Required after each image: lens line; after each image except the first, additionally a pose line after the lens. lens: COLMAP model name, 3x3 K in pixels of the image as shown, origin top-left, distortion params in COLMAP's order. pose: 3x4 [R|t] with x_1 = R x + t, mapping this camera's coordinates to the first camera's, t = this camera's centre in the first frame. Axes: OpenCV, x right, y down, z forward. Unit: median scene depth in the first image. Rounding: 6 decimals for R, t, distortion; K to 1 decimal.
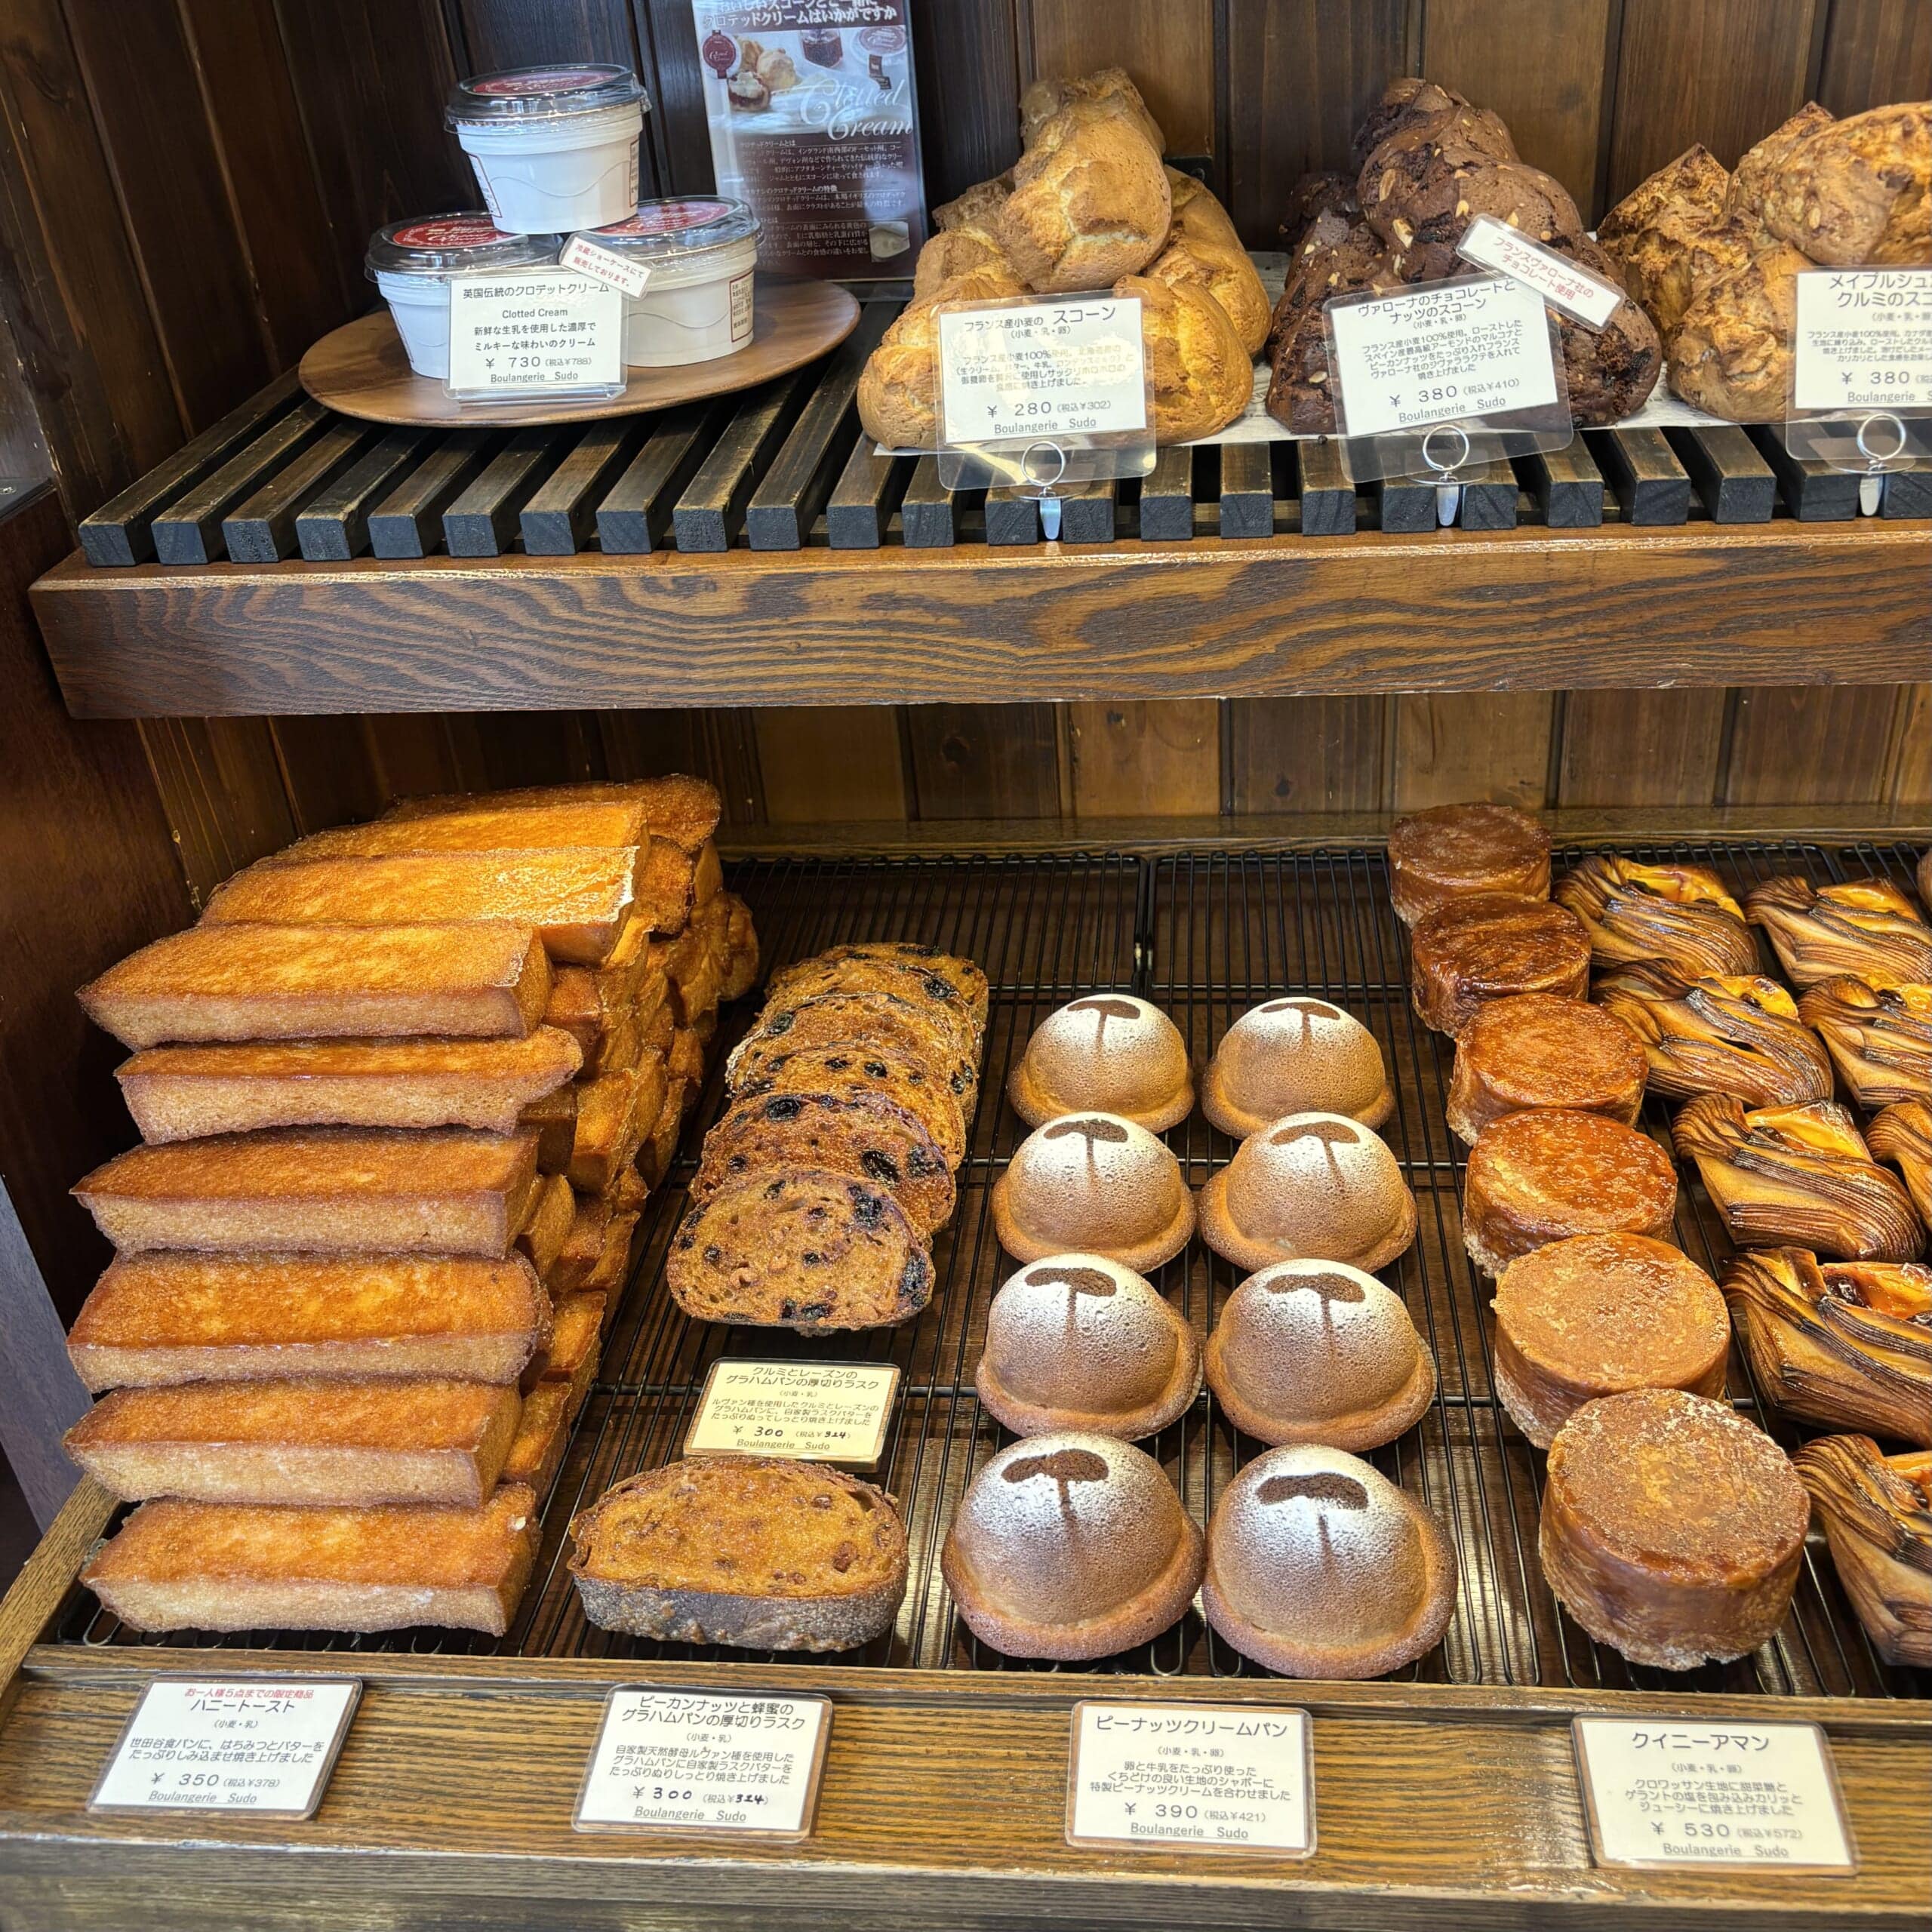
lens RADIAL K [[1980.5, 0, 1032.0], [0, 1980.5, 965.1], [0, 0, 1]] dist [-0.011892, 0.017085]
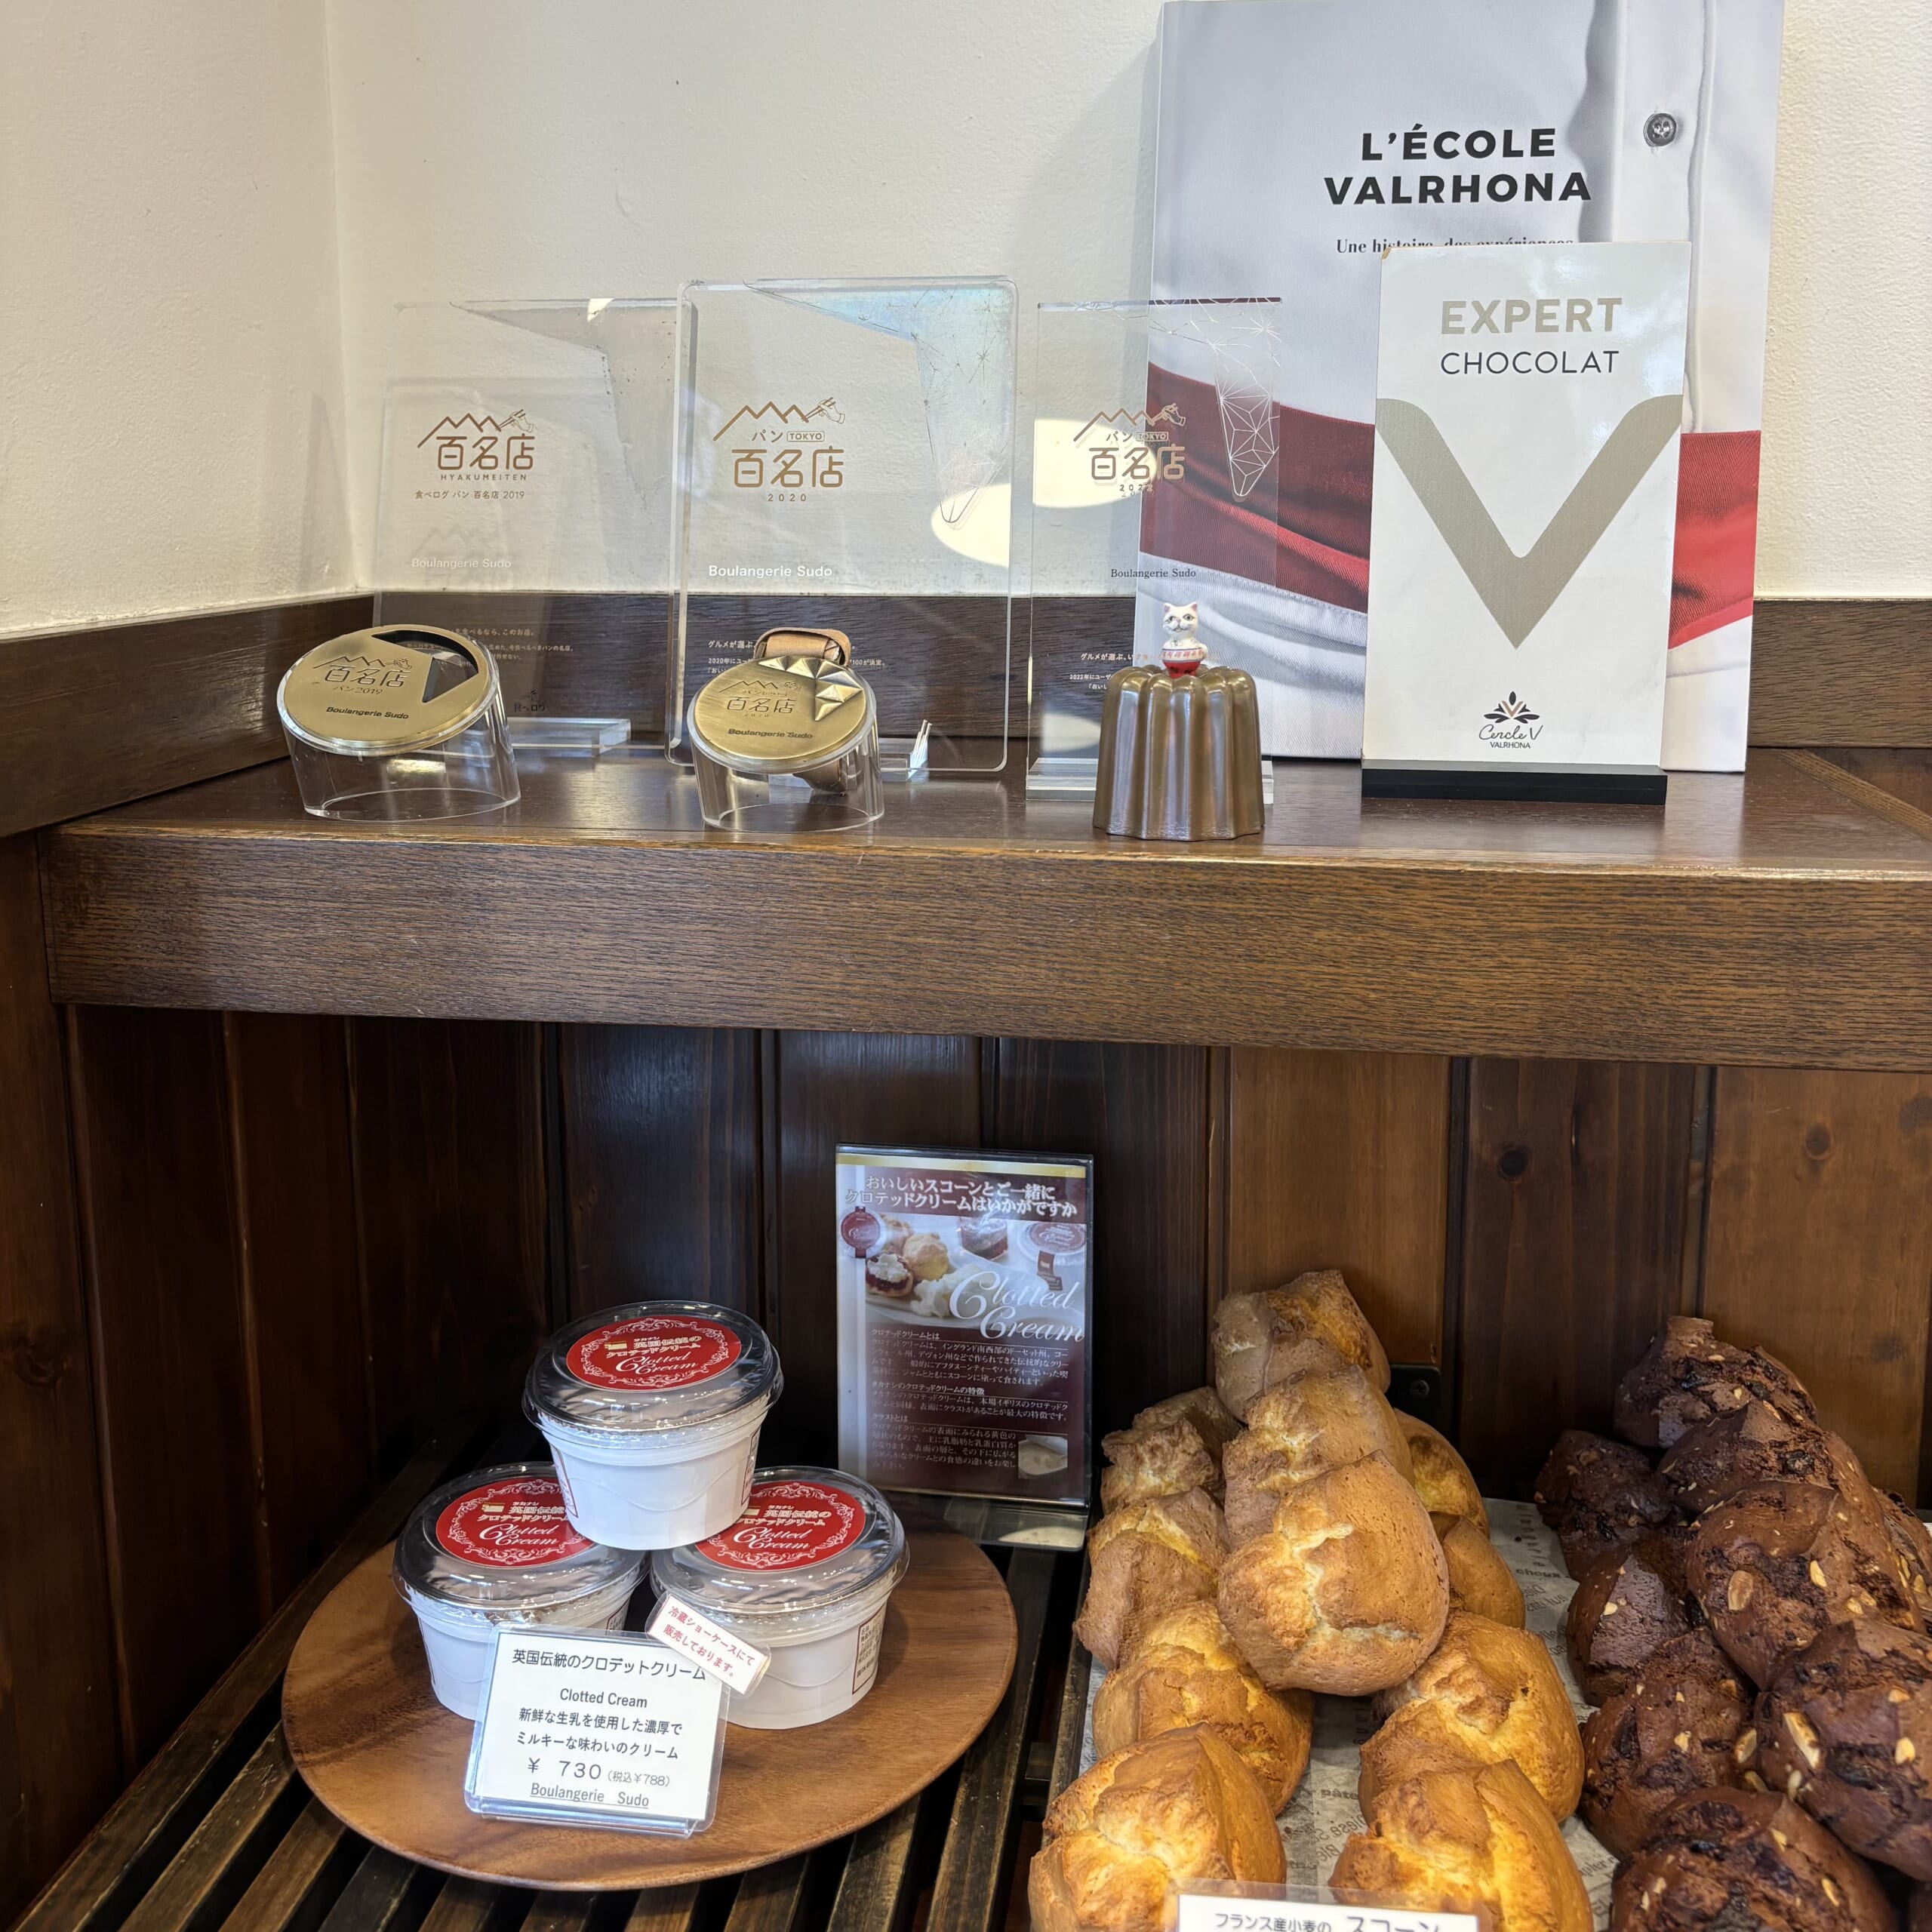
lens RADIAL K [[2085.8, 0, 966.0], [0, 2085.8, 966.0], [0, 0, 1]] dist [0.003817, 0.012108]
pose [[0.996042, 0.069965, -0.054826, -0.082205], [-0.084906, 0.931419, -0.353905, -0.289675], [0.026305, 0.357160, 0.933673, 0.151251]]
